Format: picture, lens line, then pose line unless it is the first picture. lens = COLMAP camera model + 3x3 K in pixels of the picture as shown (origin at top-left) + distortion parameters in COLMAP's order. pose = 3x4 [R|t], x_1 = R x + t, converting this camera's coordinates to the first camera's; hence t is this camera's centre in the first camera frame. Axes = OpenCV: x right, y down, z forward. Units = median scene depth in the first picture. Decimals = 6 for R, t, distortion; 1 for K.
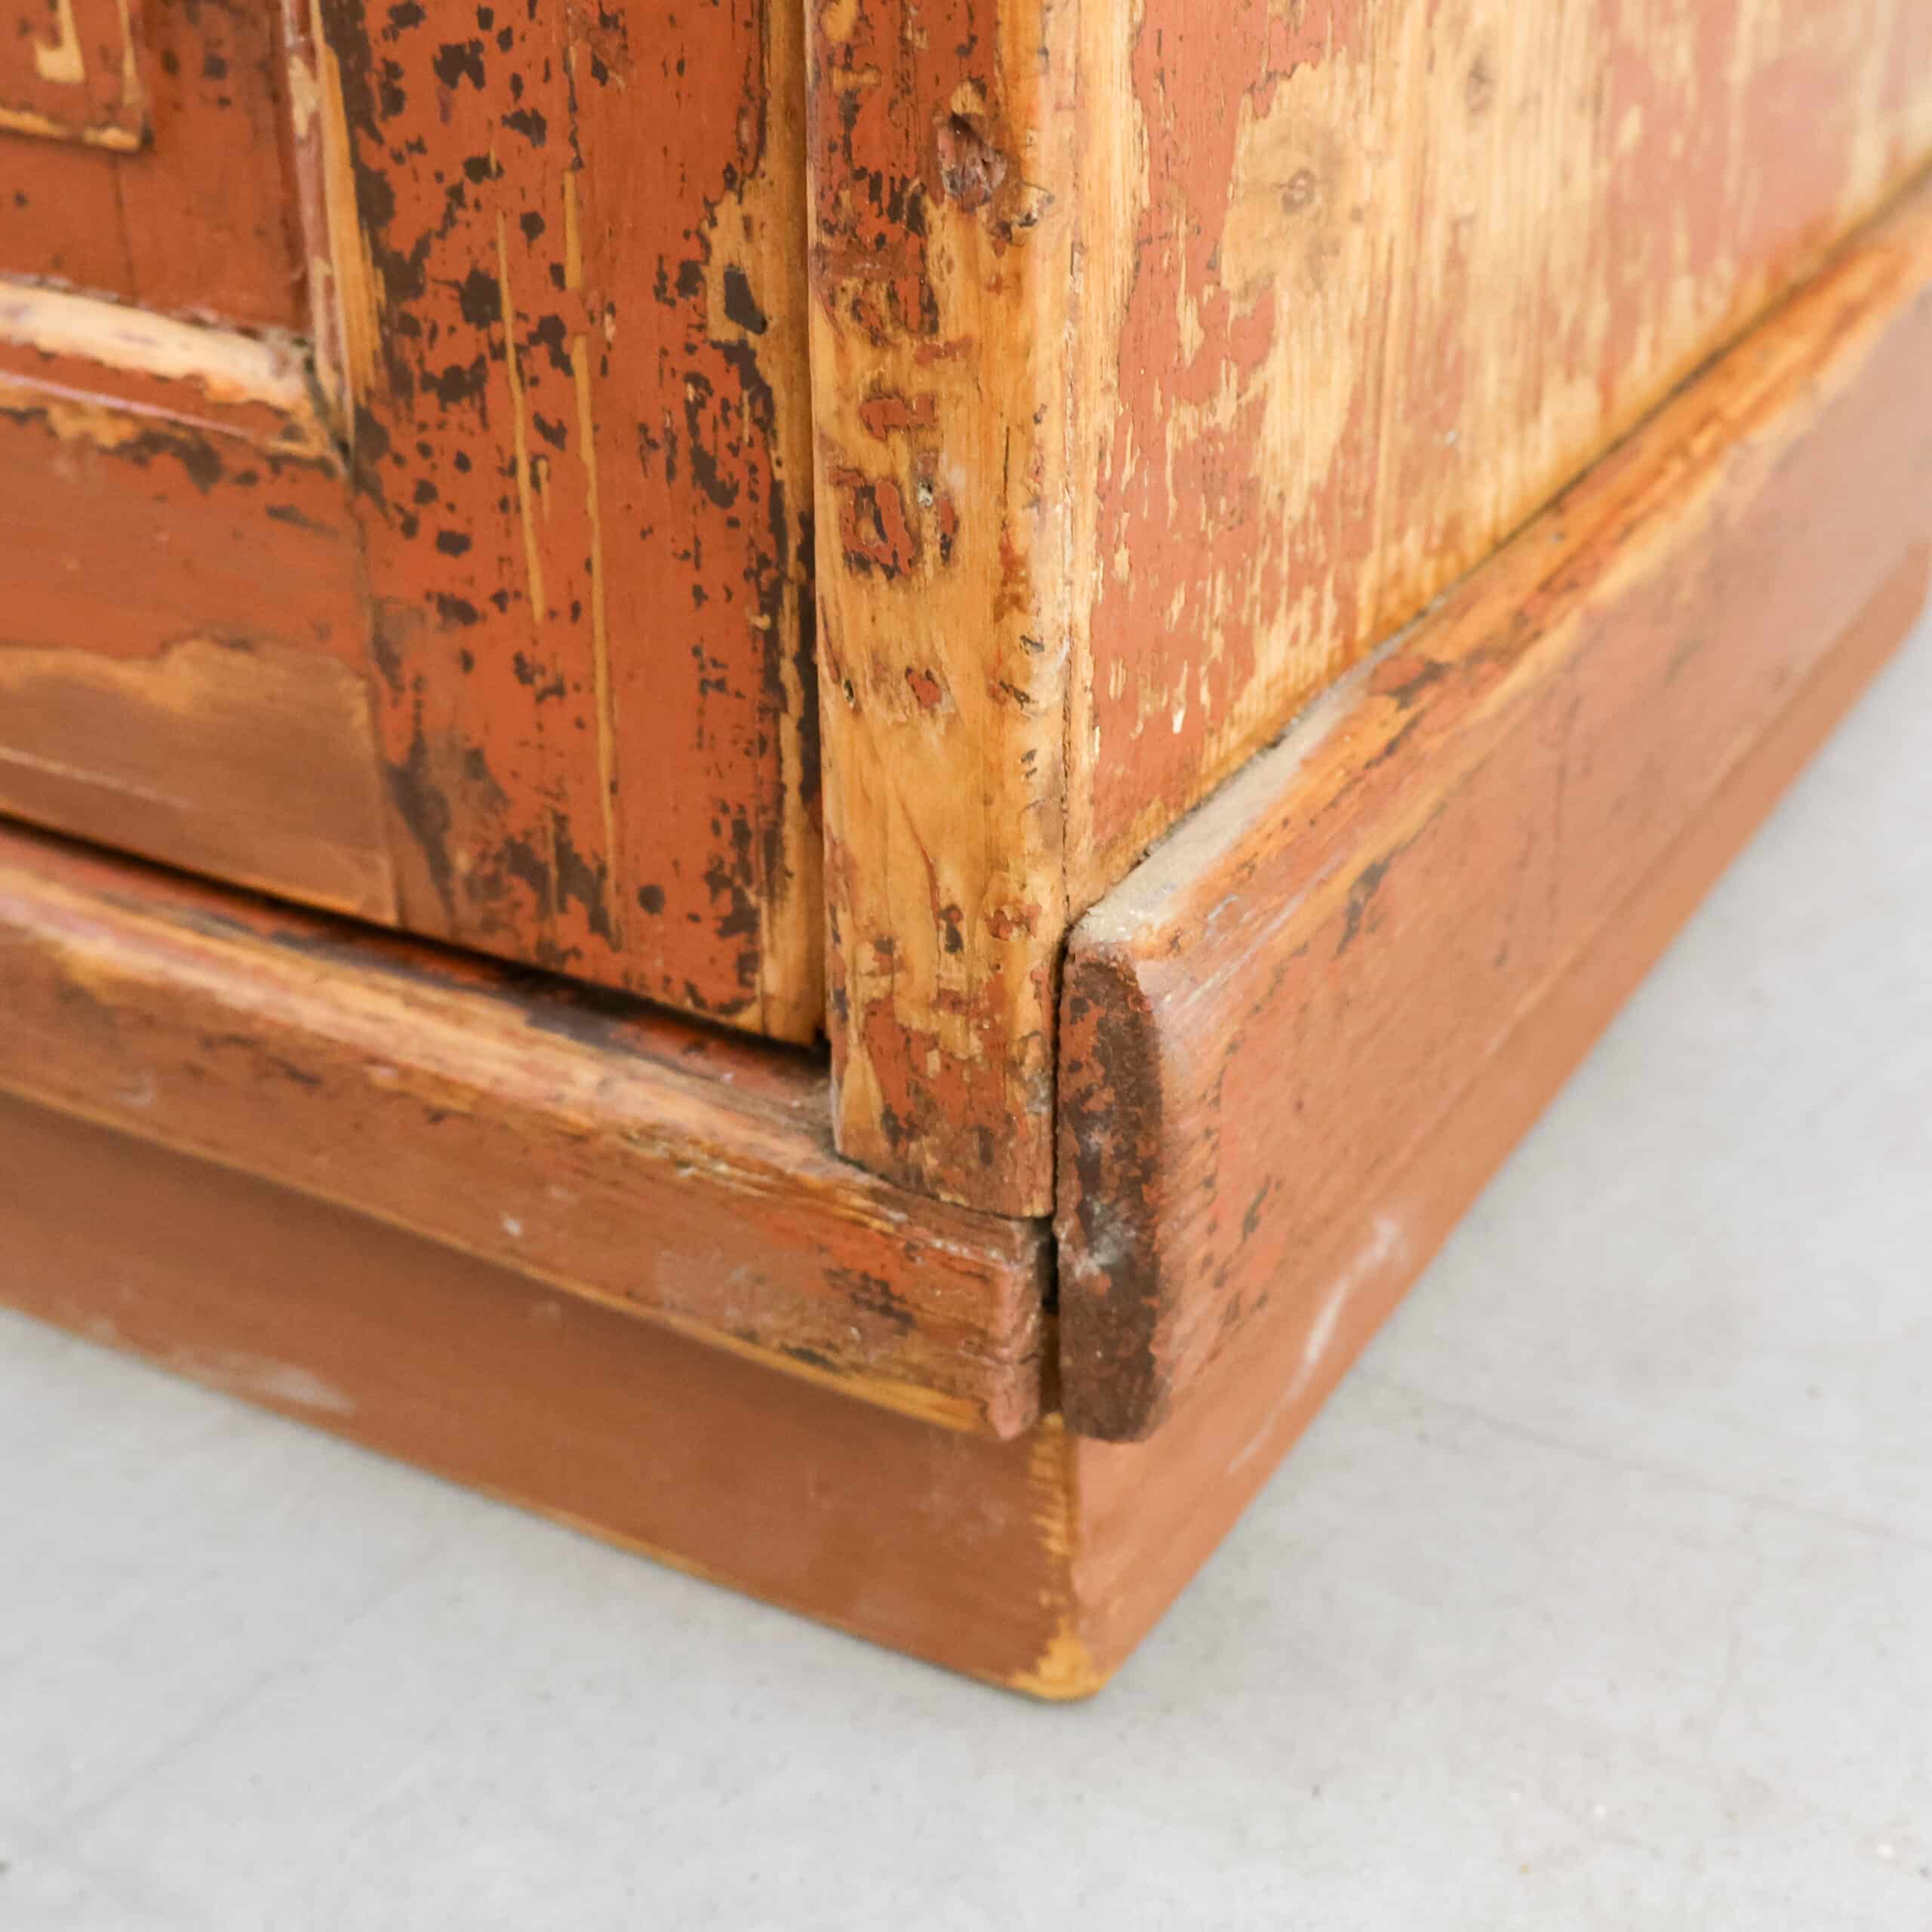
lens RADIAL K [[2966.6, 0, 966.0], [0, 2966.6, 966.0], [0, 0, 1]] dist [0.025530, -0.064903]
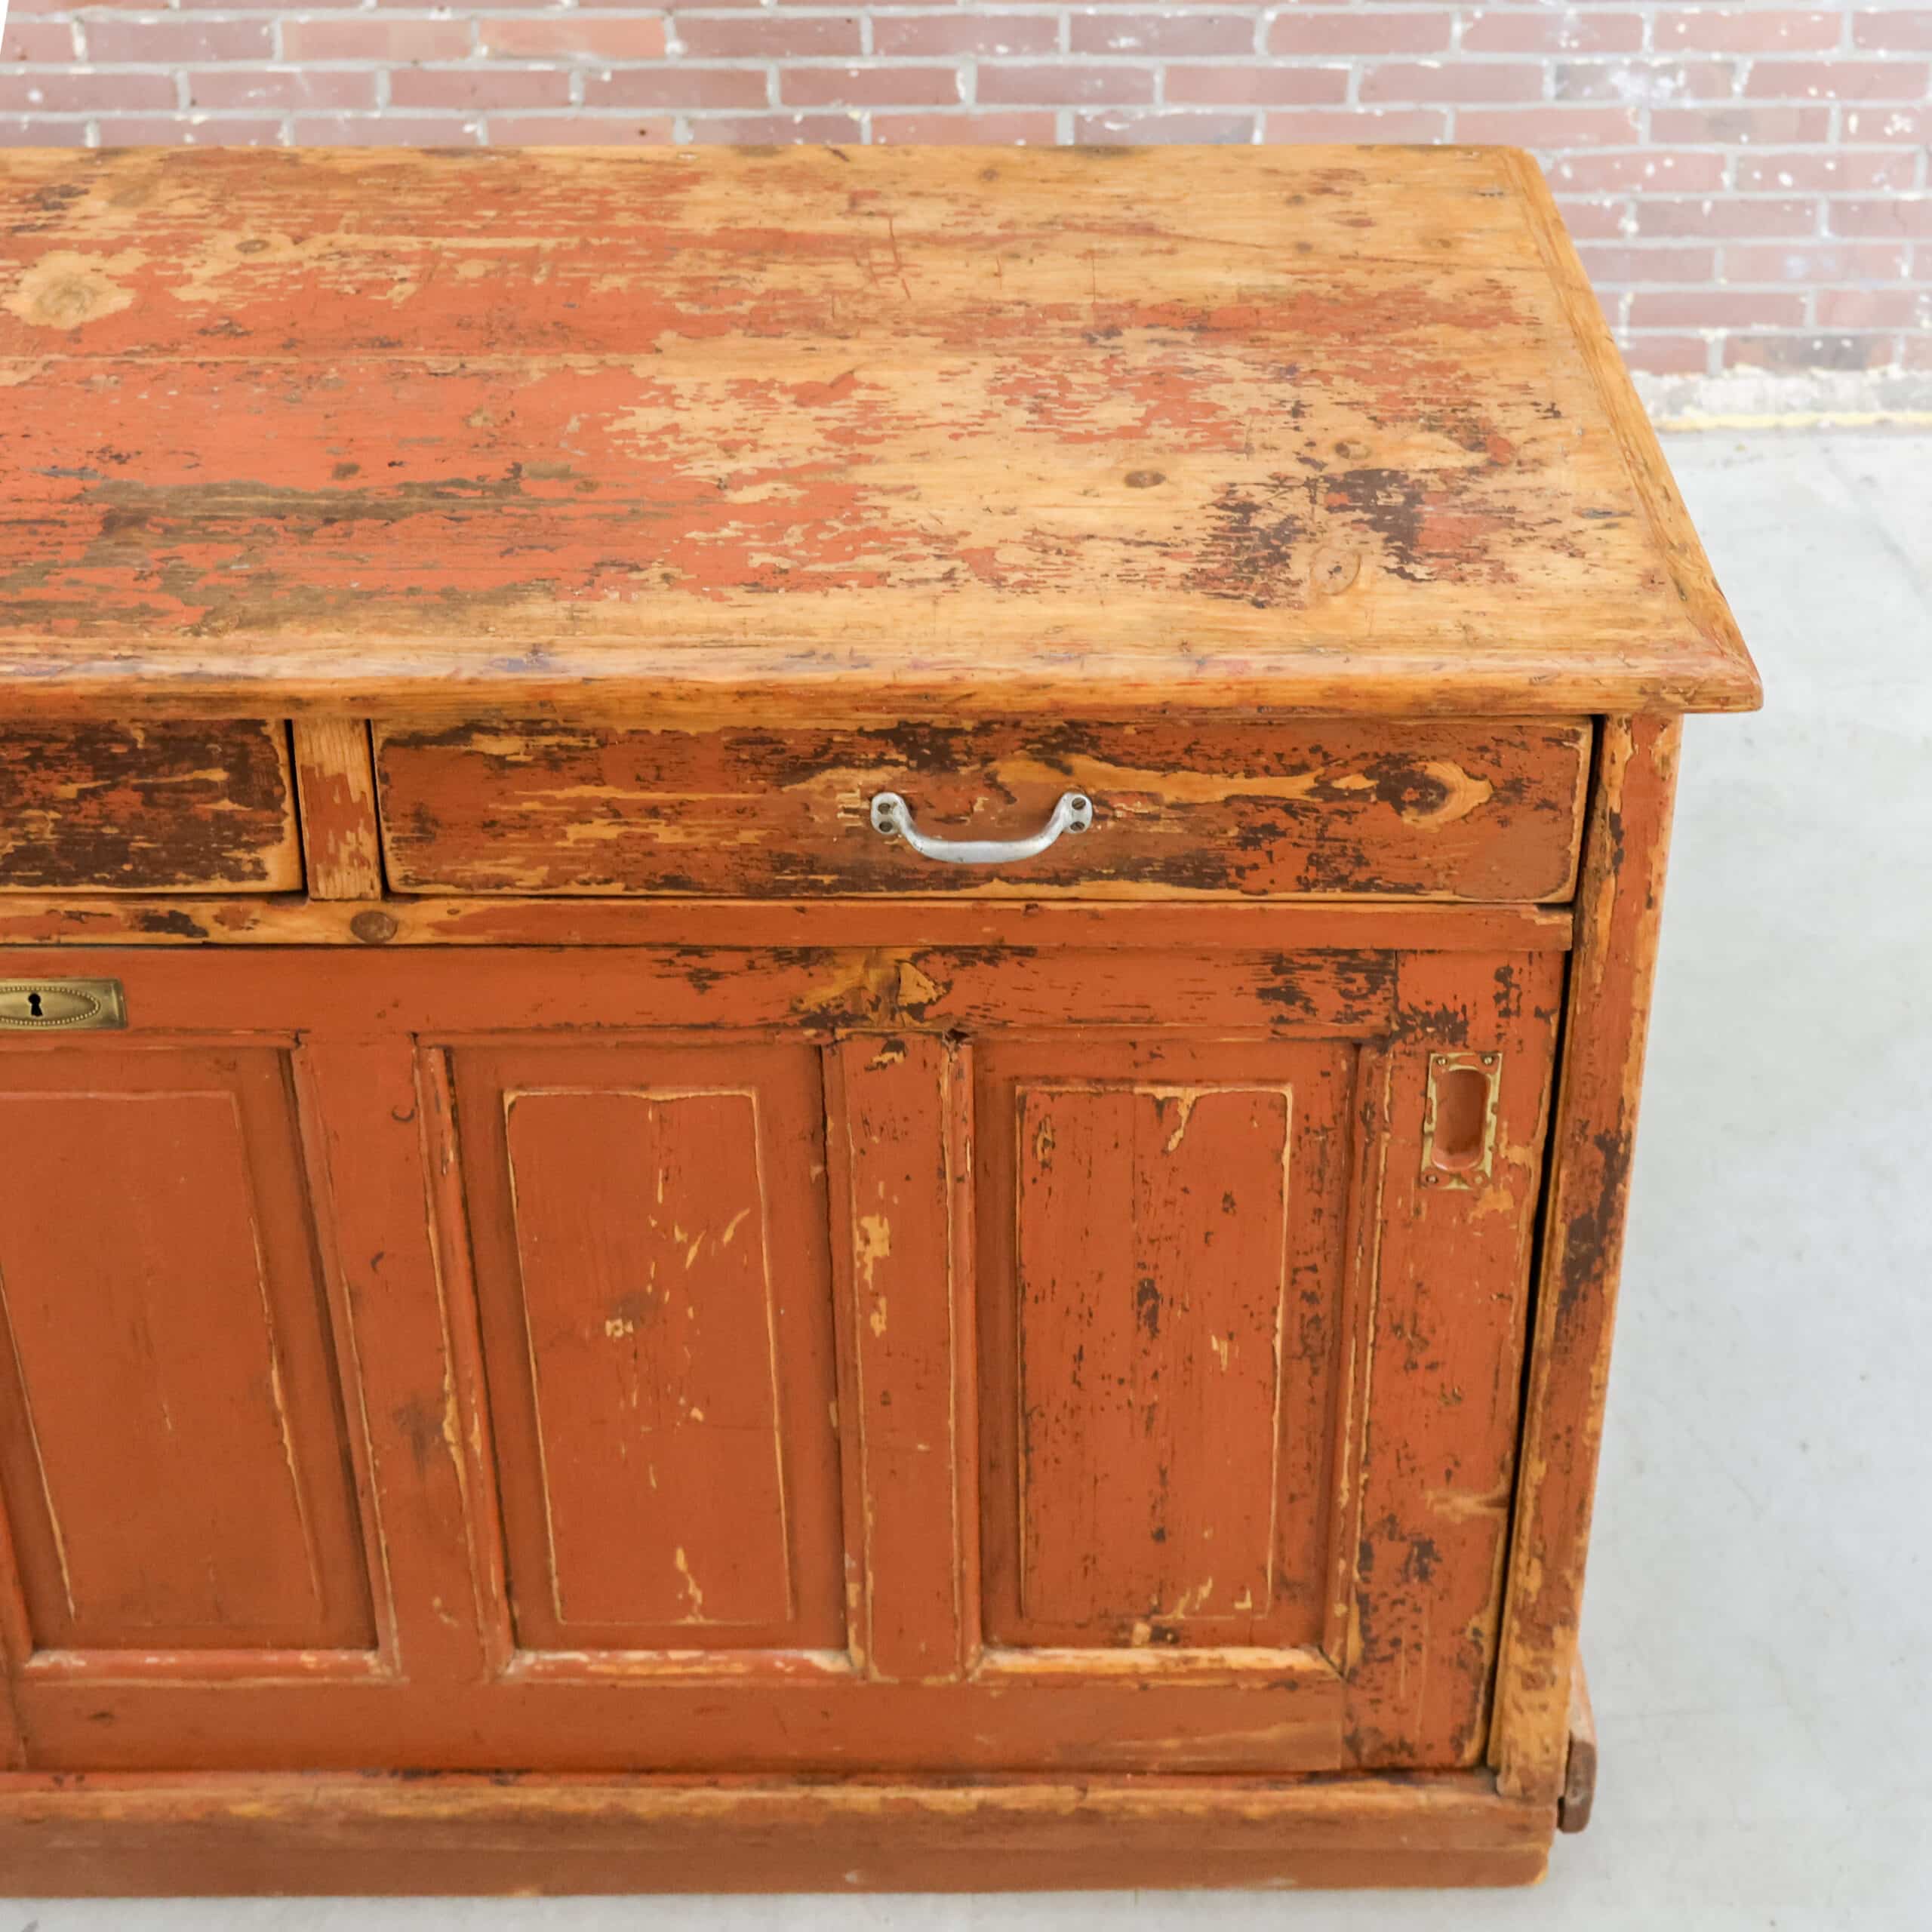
lens RADIAL K [[2966.6, 0, 966.0], [0, 2966.6, 966.0], [0, 0, 1]] dist [0.025530, -0.064903]
pose [[0.889147, -0.312009, 0.334767, -1.621886], [0.254271, 0.945057, 0.205461, -1.924850], [-0.380479, -0.097564, 0.919629, -2.136330]]
